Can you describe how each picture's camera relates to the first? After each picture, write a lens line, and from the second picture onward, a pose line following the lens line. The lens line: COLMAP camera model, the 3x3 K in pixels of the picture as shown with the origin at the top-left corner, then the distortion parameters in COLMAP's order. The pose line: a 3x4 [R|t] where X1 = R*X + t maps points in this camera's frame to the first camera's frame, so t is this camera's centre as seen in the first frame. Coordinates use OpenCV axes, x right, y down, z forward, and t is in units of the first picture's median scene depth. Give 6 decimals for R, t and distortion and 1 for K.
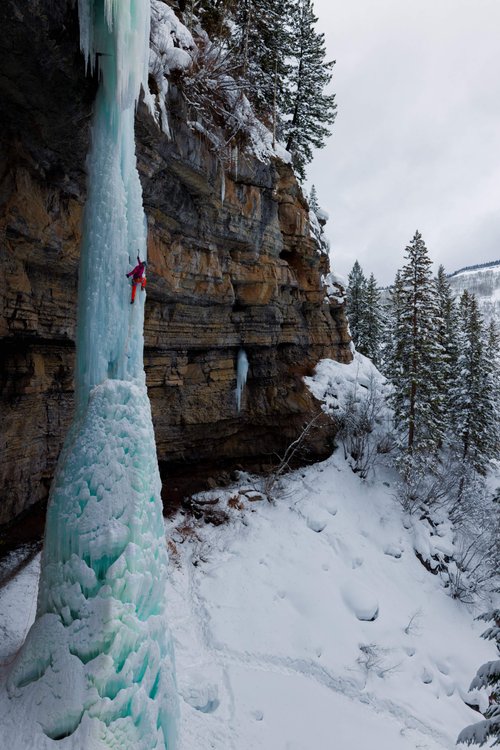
lens RADIAL K [[515.1, 0, 259.9], [0, 515.1, 372.9], [0, 0, 1]] dist [-0.000625, 0.001827]
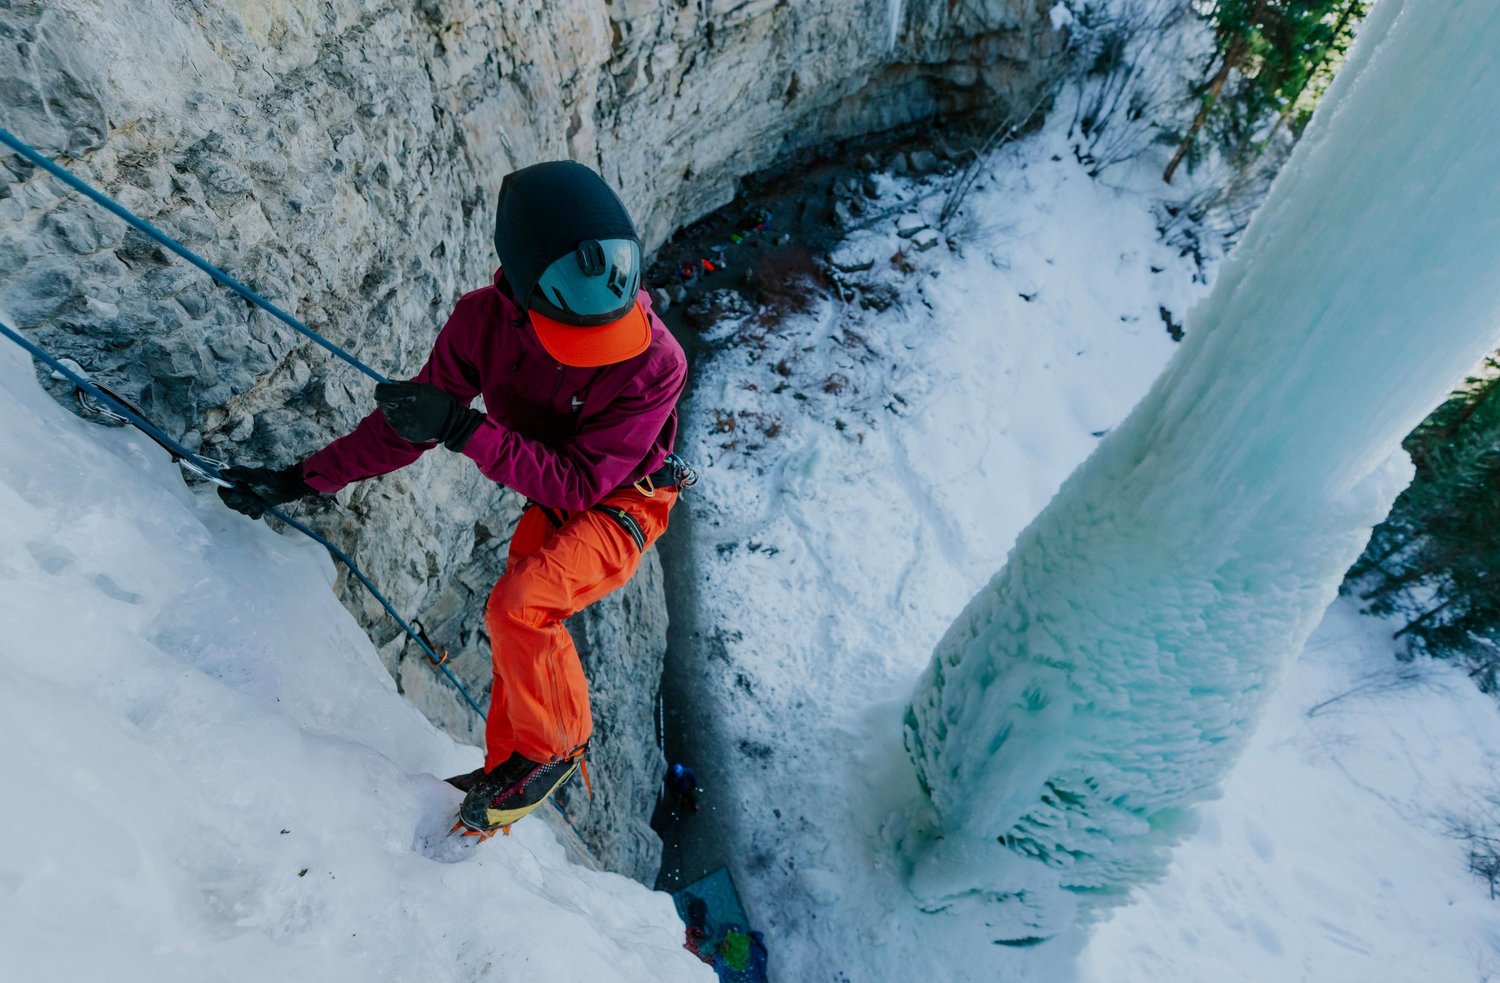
lens RADIAL K [[613.3, 0, 741.4], [0, 613.3, 501.5], [0, 0, 1]] dist [-0.000944, -0.000350]
pose [[0.992484, -0.106677, 0.059965, -0.275451], [0.023081, 0.644391, 0.764348, -0.091153], [-0.120179, -0.757219, 0.642010, 0.366234]]
